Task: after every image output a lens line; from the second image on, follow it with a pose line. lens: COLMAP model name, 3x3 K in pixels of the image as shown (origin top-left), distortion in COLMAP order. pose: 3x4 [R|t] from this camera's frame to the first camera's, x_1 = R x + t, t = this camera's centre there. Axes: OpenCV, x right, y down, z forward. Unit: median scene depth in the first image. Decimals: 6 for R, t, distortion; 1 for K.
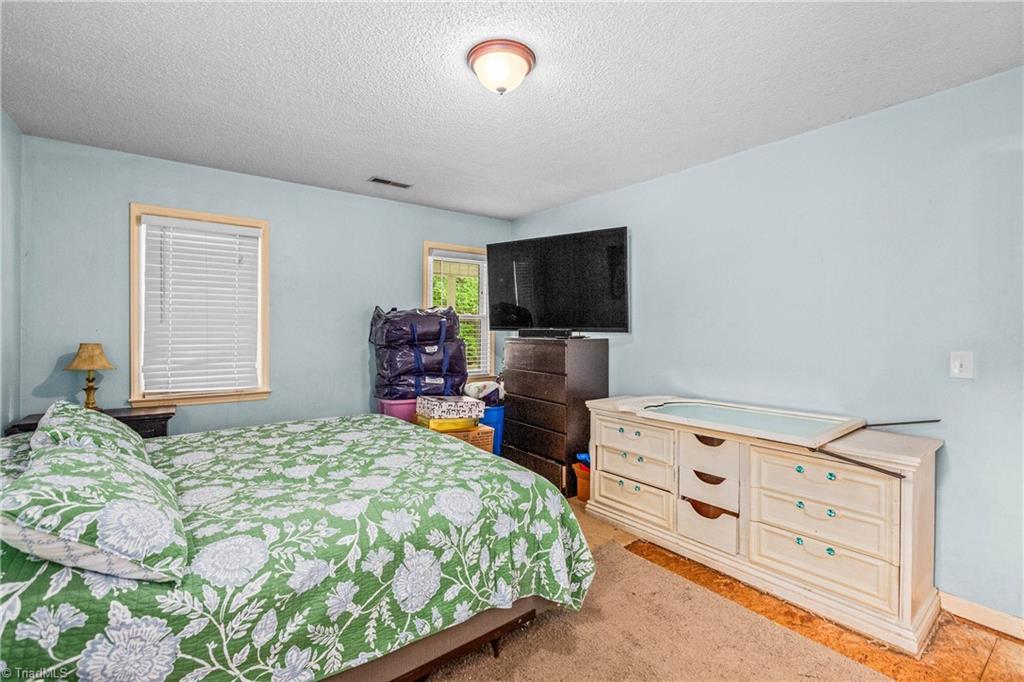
lens RADIAL K [[451.1, 0, 512.0], [0, 451.1, 341.0], [0, 0, 1]] dist [-0.000678, -0.000195]
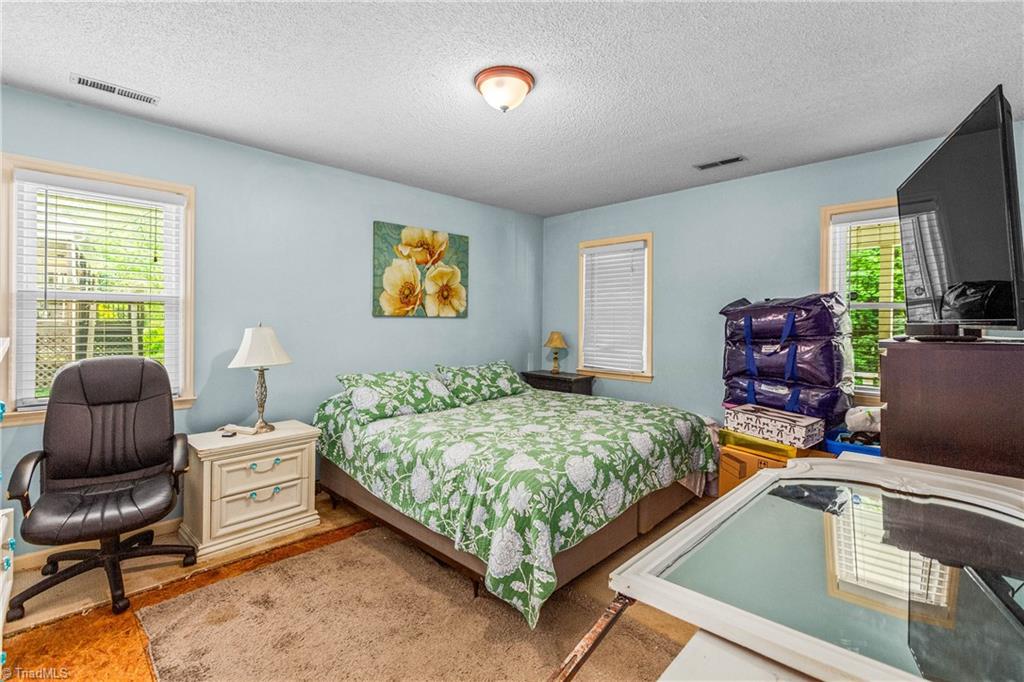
lens RADIAL K [[466.0, 0, 512.2], [0, 466.0, 327.7], [0, 0, 1]] dist [0.000769, -0.000509]
pose [[0.143122, 0.006372, -0.989685, 1.202785], [-0.030252, 0.999540, 0.002061, -0.013493], [0.989243, 0.029645, 0.143249, 0.907704]]
